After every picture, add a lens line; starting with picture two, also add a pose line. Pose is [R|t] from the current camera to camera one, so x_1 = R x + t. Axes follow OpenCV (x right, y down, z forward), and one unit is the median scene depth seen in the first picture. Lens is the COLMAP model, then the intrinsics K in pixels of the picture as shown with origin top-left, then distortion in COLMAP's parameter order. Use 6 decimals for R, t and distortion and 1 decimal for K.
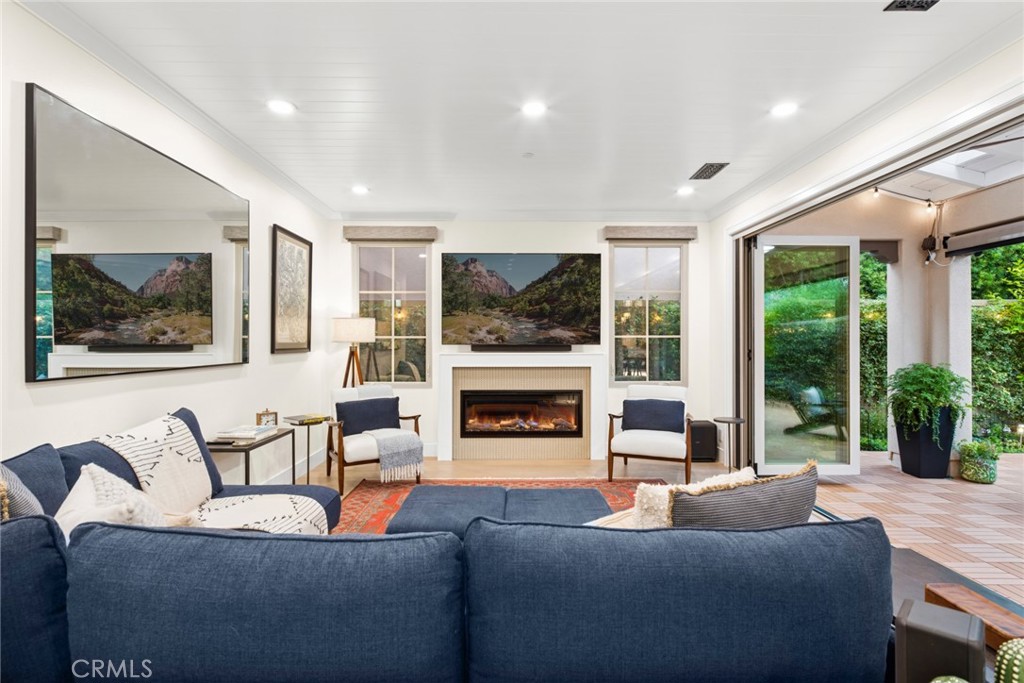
lens RADIAL K [[503.9, 0, 511.4], [0, 503.9, 344.6], [0, 0, 1]] dist [-0.002609, -0.000077]
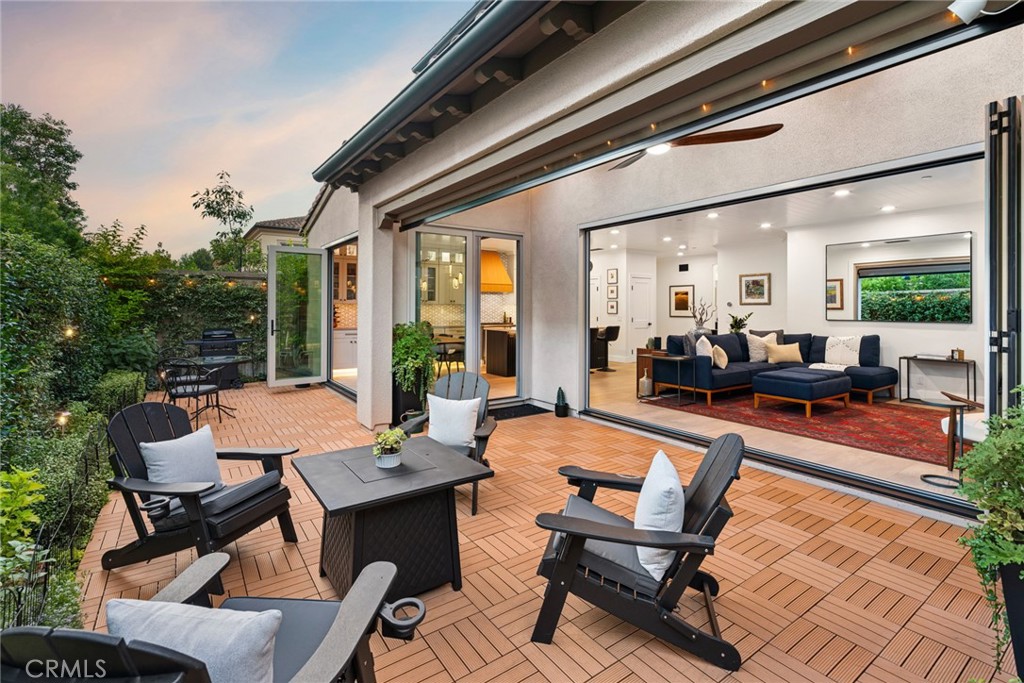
lens RADIAL K [[471.4, 0, 504.9], [0, 471.4, 303.1], [0, 0, 1]] dist [-0.001280, 0.000839]
pose [[-0.830523, -0.008884, -0.556913, 1.260241], [-0.009093, 0.999956, -0.002393, -0.010788], [0.556910, 0.003077, -0.830567, 1.038700]]
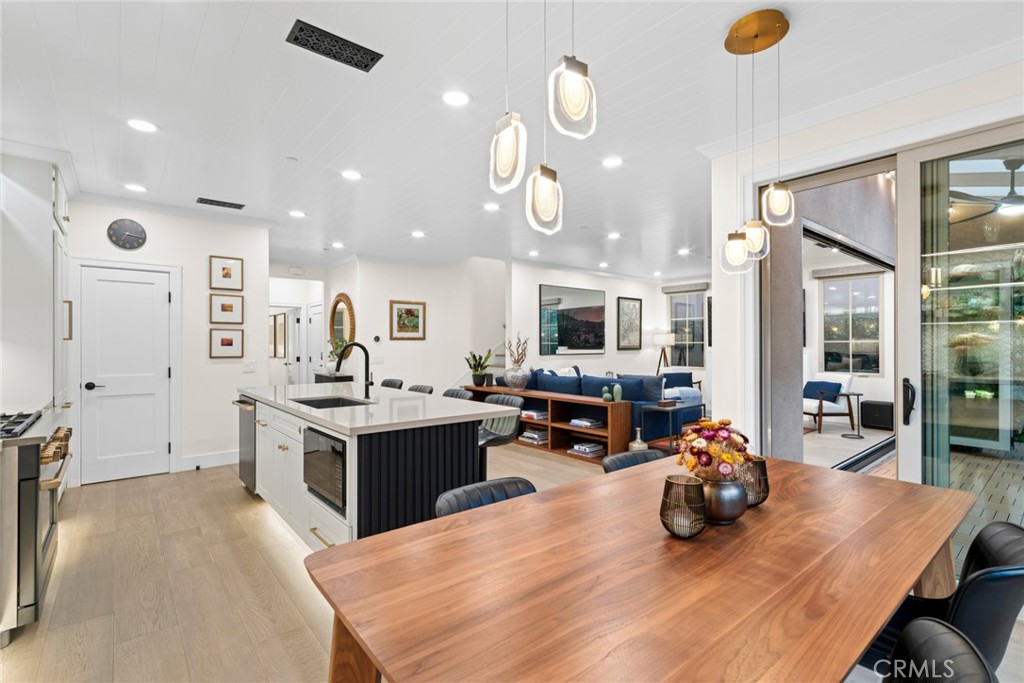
lens RADIAL K [[471.4, 0, 506.9], [0, 471.4, 342.3], [0, 0, 1]] dist [-0.001280, 0.000839]
pose [[0.623118, -0.005129, -0.782111, 0.761437], [-0.004062, 0.999944, -0.009793, 0.003994], [0.782117, 0.009279, 0.623062, -0.652348]]
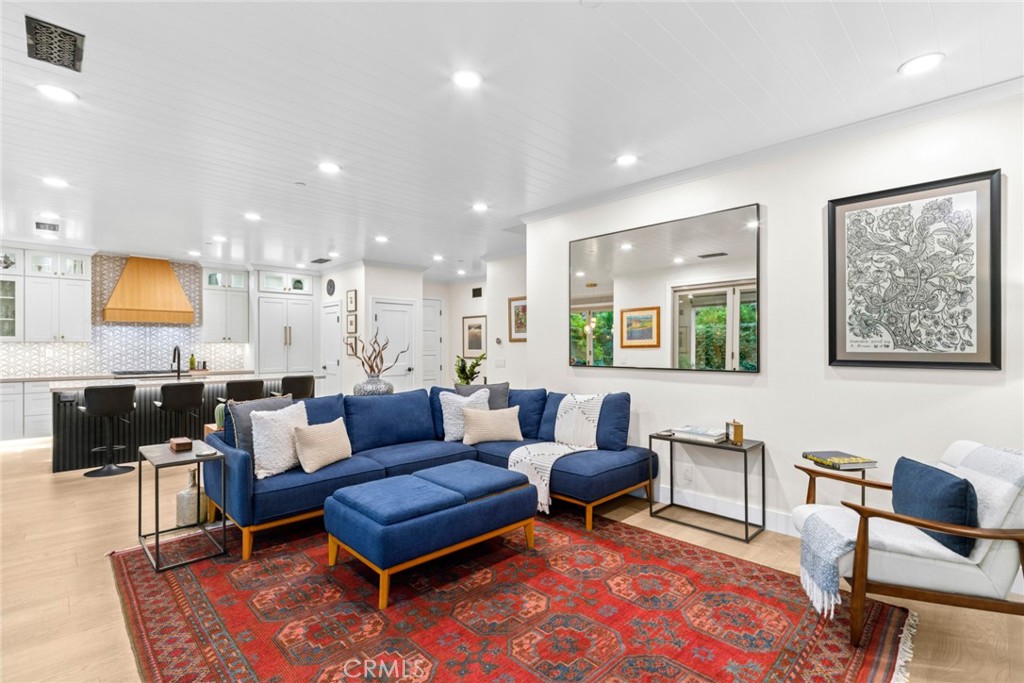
lens RADIAL K [[471.4, 0, 515.8], [0, 471.4, 345.6], [0, 0, 1]] dist [-0.001280, 0.000839]
pose [[-0.714898, -0.001459, -0.699228, 0.306145], [-0.005825, 0.999976, 0.003869, -0.011103], [0.699205, 0.006839, -0.714889, 0.935343]]
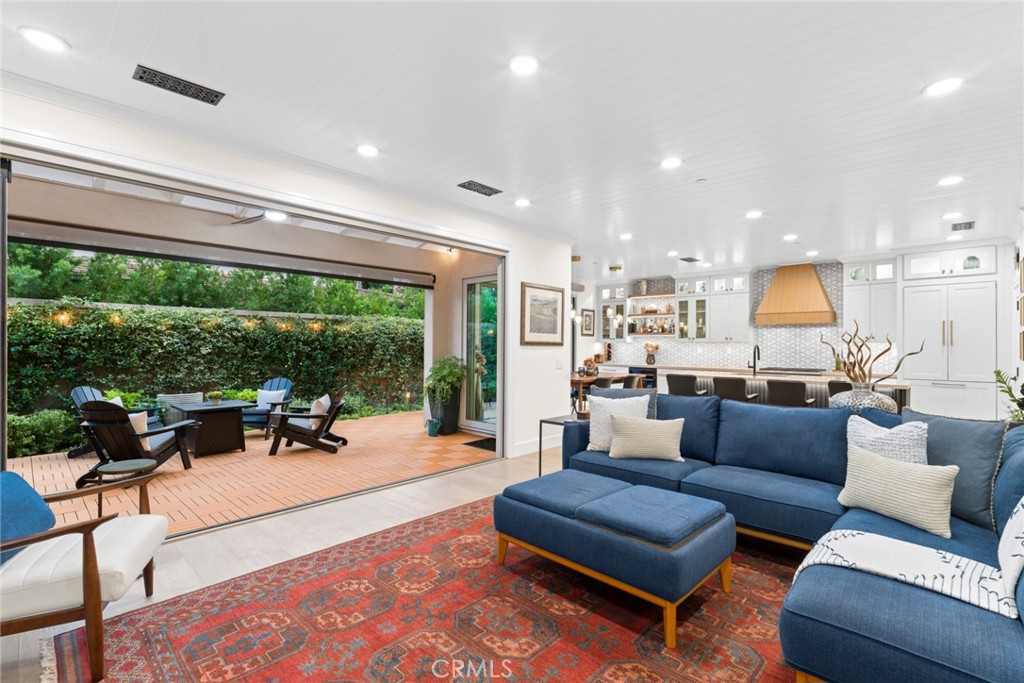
lens RADIAL K [[471.4, 0, 512.4], [0, 471.4, 339.9], [0, 0, 1]] dist [-0.001280, 0.000839]
pose [[-0.720749, 0.001519, 0.693194, -0.282516], [-0.001839, 0.999990, -0.004104, -0.008306], [-0.693194, -0.004232, -0.720739, 0.901626]]
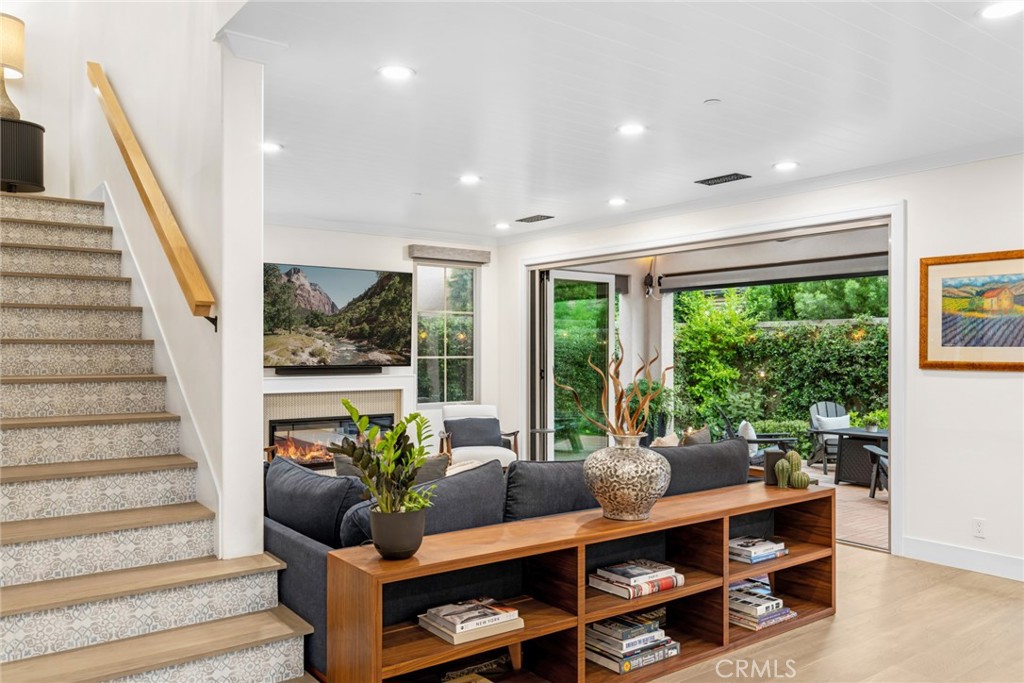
lens RADIAL K [[792.1, 0, 514.7], [0, 792.1, 347.6], [0, 0, 1]] dist [-0.002036, -0.005002]
pose [[0.799479, 0.003095, 0.600687, -0.596885], [0.004381, 0.999930, -0.010983, -0.018265], [-0.600679, 0.011412, 0.799409, -0.349547]]
